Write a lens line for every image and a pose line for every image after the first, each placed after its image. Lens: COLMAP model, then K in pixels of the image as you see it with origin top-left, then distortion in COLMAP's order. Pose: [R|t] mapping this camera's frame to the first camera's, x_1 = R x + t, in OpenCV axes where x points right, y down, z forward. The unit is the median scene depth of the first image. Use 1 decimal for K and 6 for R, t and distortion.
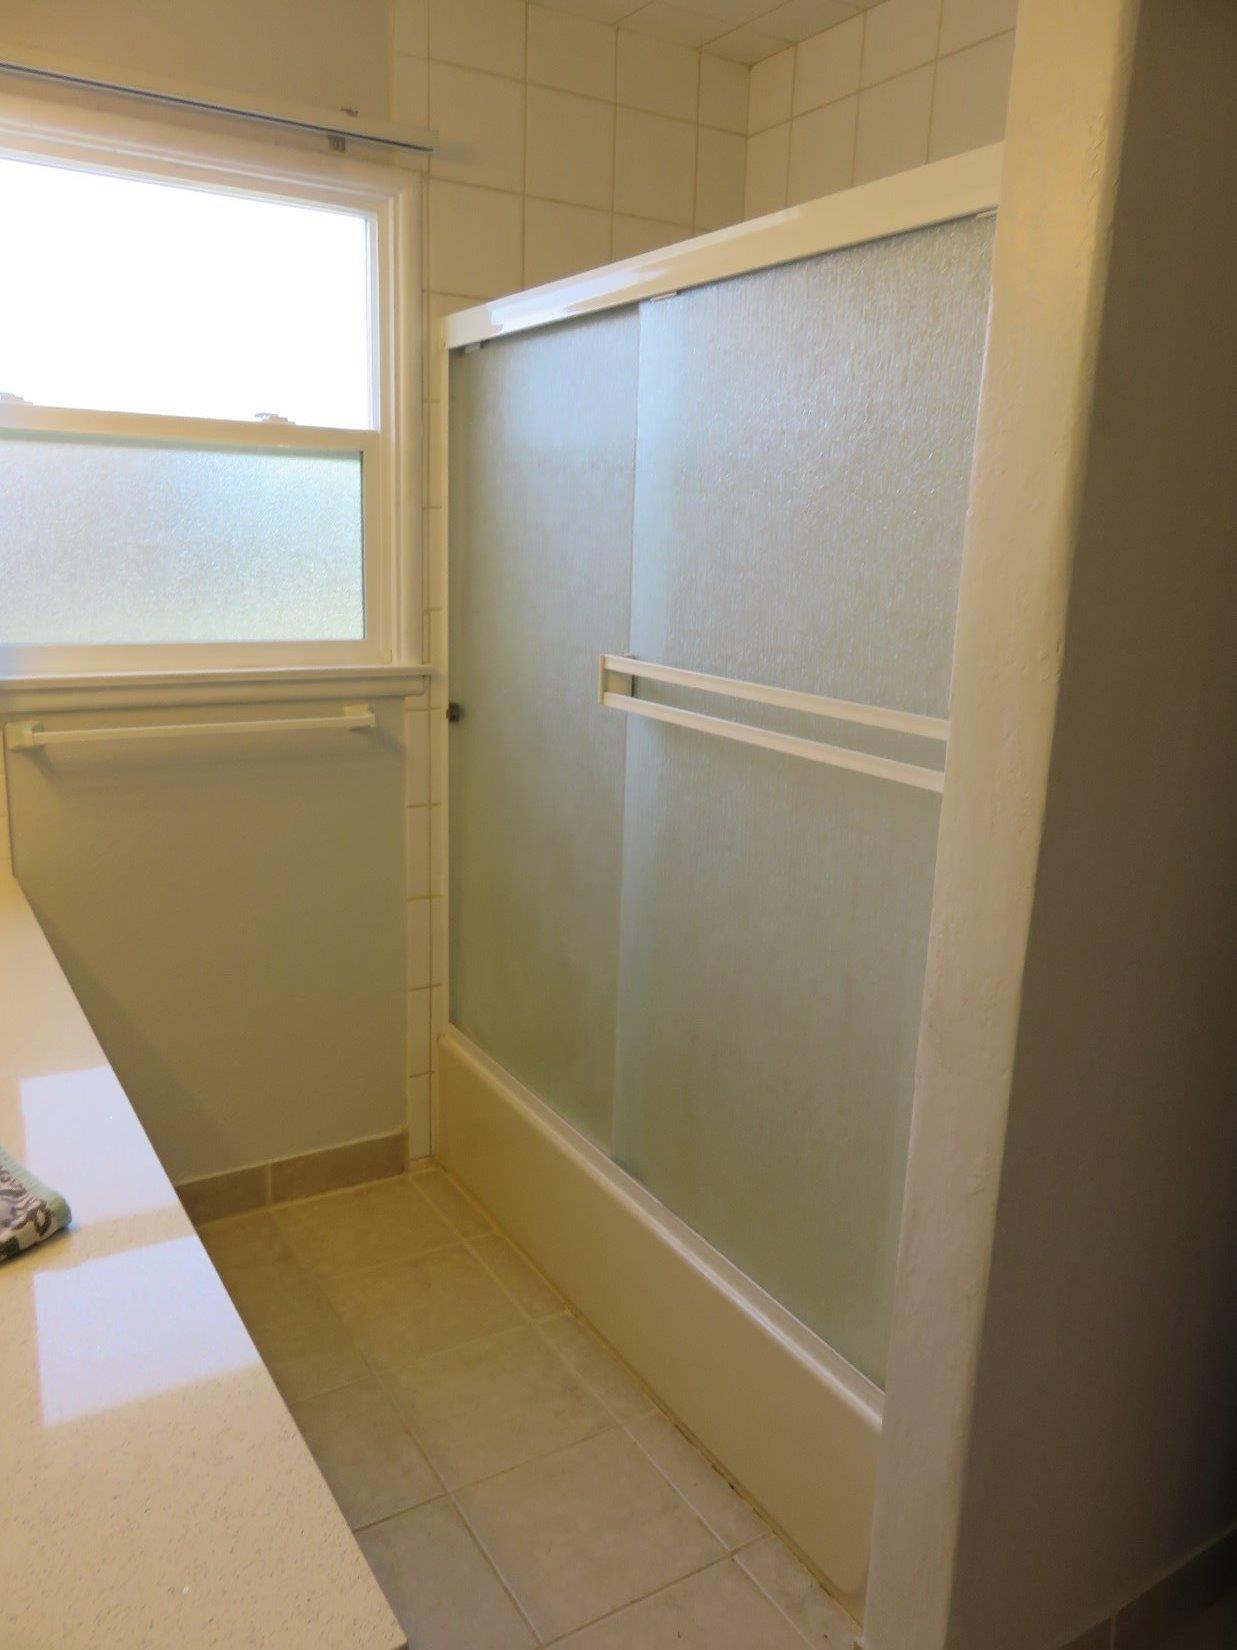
lens RADIAL K [[1250.5, 0, 618.5], [0, 1250.5, 825.0], [0, 0, 1]] dist [0.000325, 0.002291]
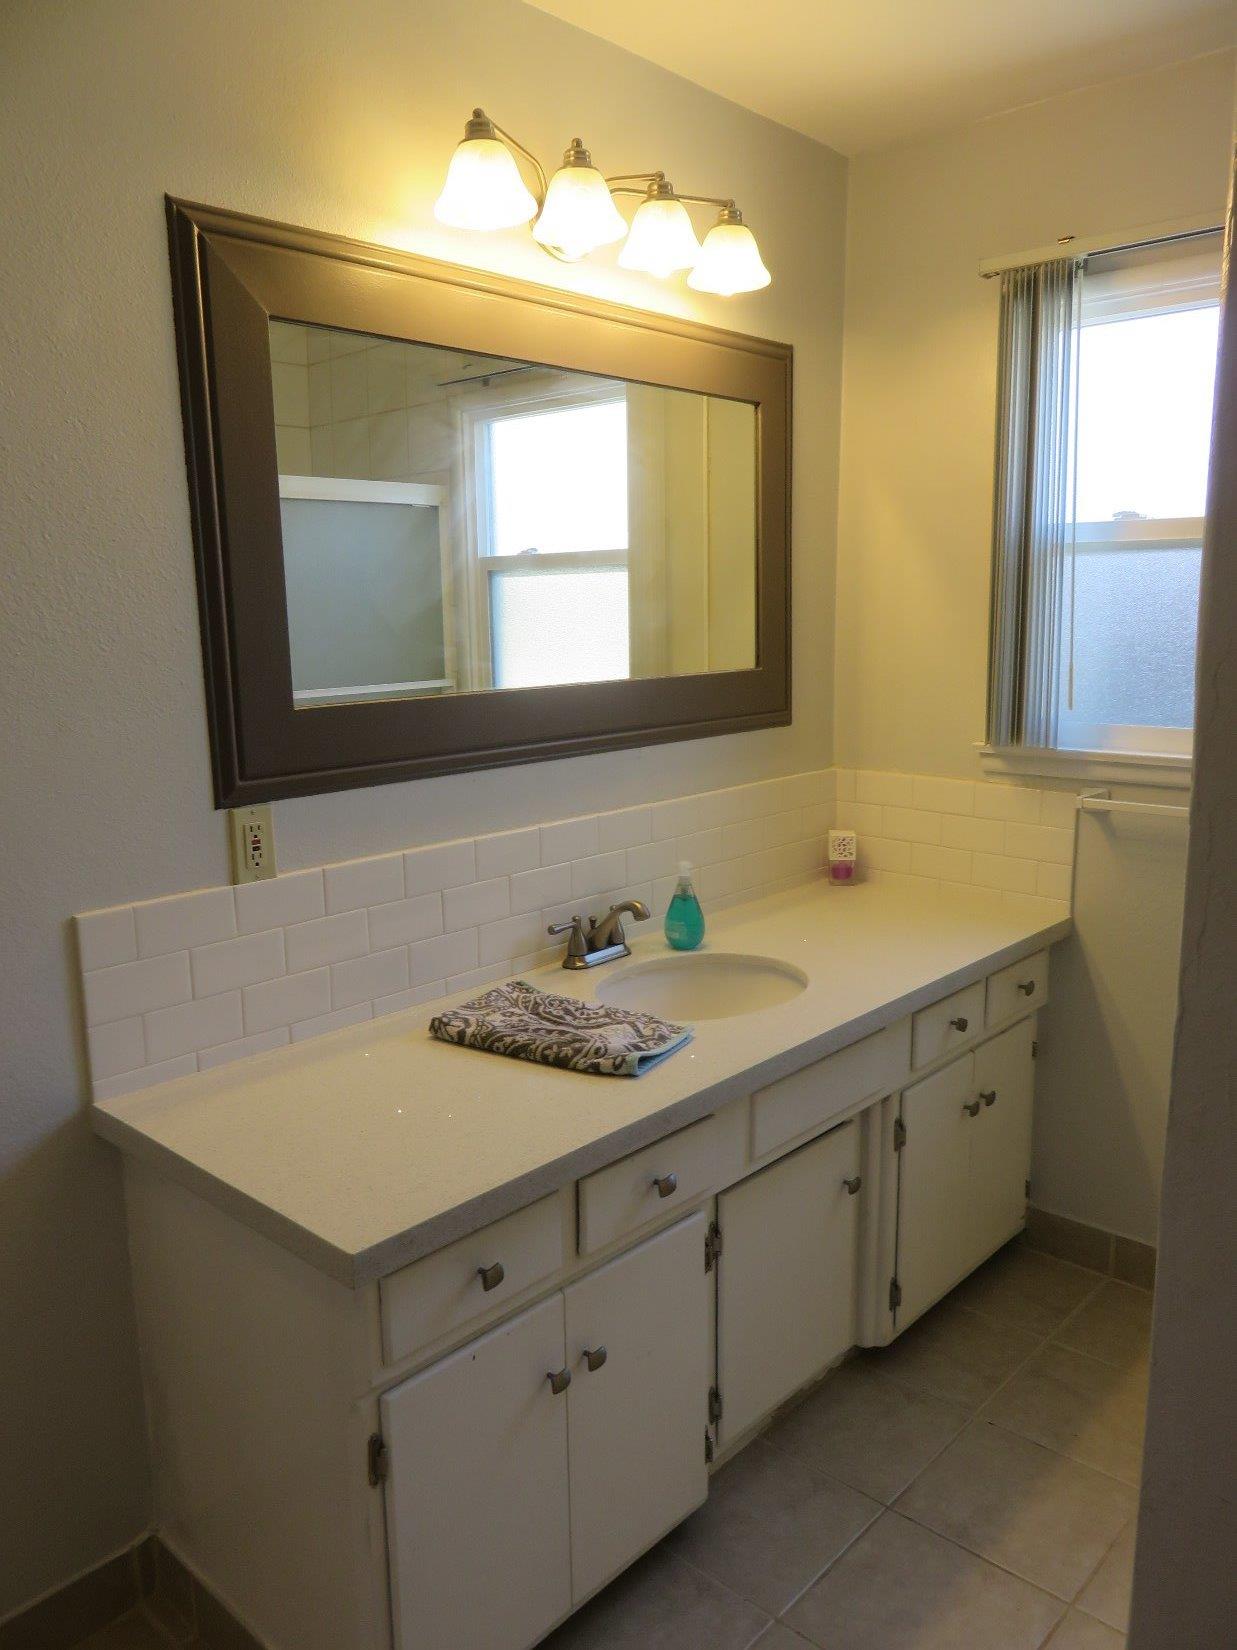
lens RADIAL K [[1229.7, 0, 618.5], [0, 1229.7, 825.0], [0, 0, 1]] dist [-0.005814, -0.001450]
pose [[0.271967, 0.135293, -0.952748, 0.457635], [-0.197875, 0.976773, 0.082219, -0.050352], [0.941743, 0.166164, 0.292422, 0.225429]]
